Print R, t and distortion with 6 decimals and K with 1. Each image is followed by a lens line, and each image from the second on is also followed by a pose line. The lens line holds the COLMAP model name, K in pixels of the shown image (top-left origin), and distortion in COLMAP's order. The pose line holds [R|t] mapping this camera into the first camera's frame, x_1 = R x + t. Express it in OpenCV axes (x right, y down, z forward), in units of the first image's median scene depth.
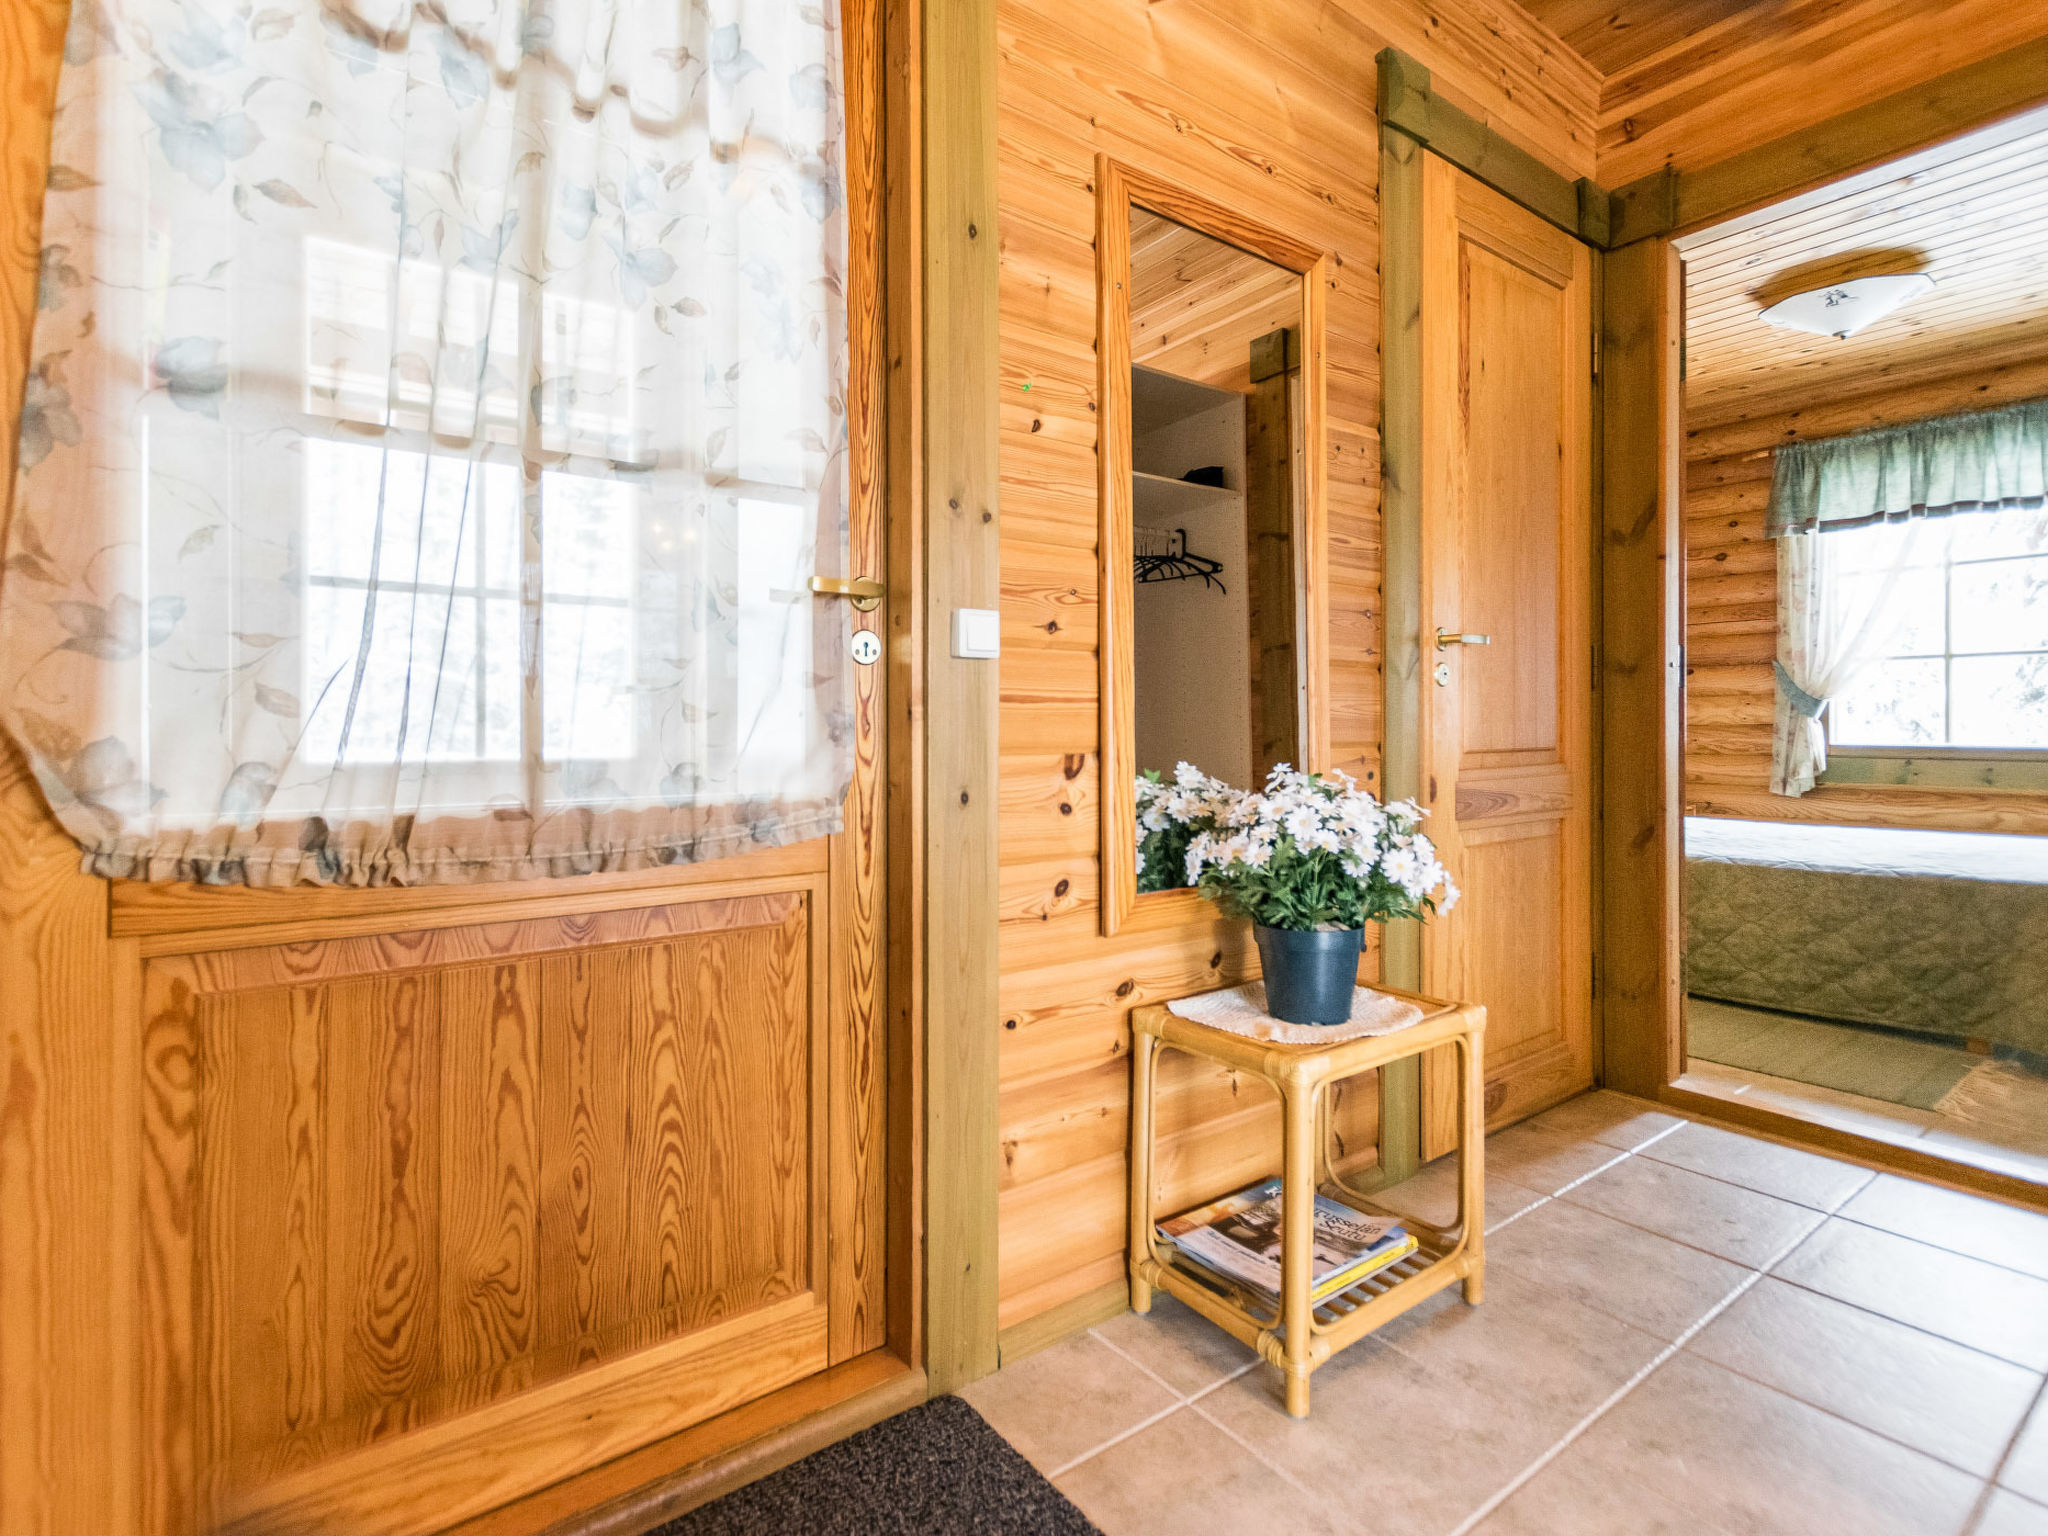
lens RADIAL K [[998.8, 0, 1027.1], [0, 998.8, 731.0], [0, 0, 1]] dist [0.010099, -0.005377]
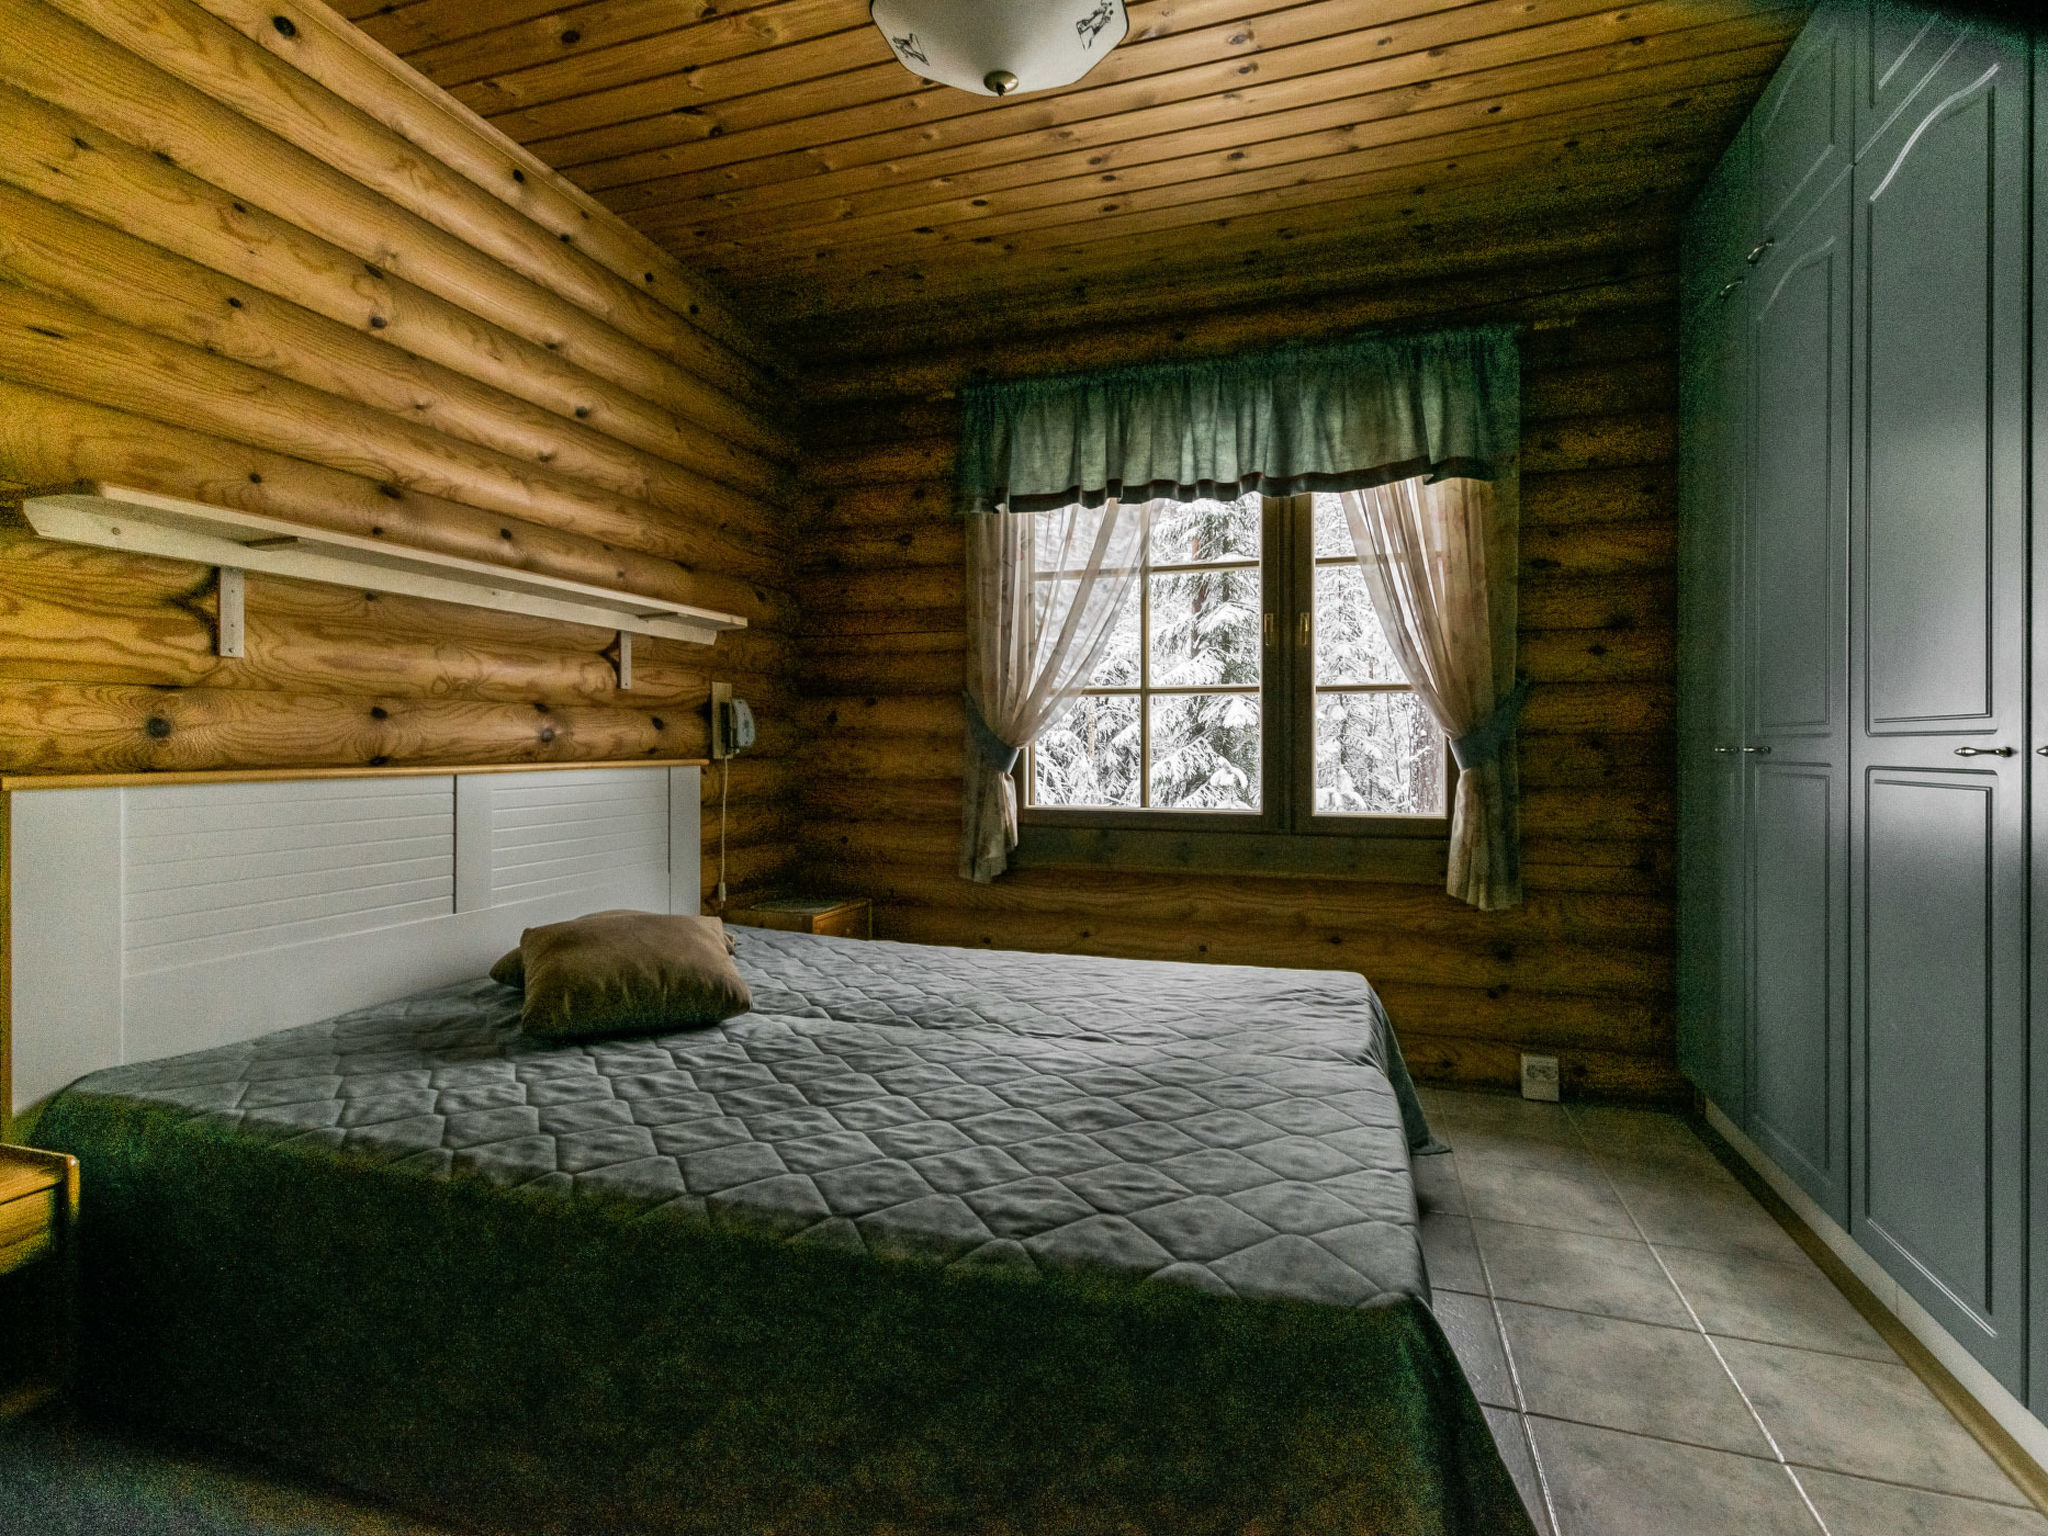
lens RADIAL K [[998.8, 0, 1035.7], [0, 998.8, 766.2], [0, 0, 1]] dist [0.010099, -0.005377]
pose [[0.806492, -0.009497, 0.591168, 0.384938], [0.000781, 0.999887, 0.014997, -0.028073], [-0.591244, -0.011633, 0.806409, 0.417728]]
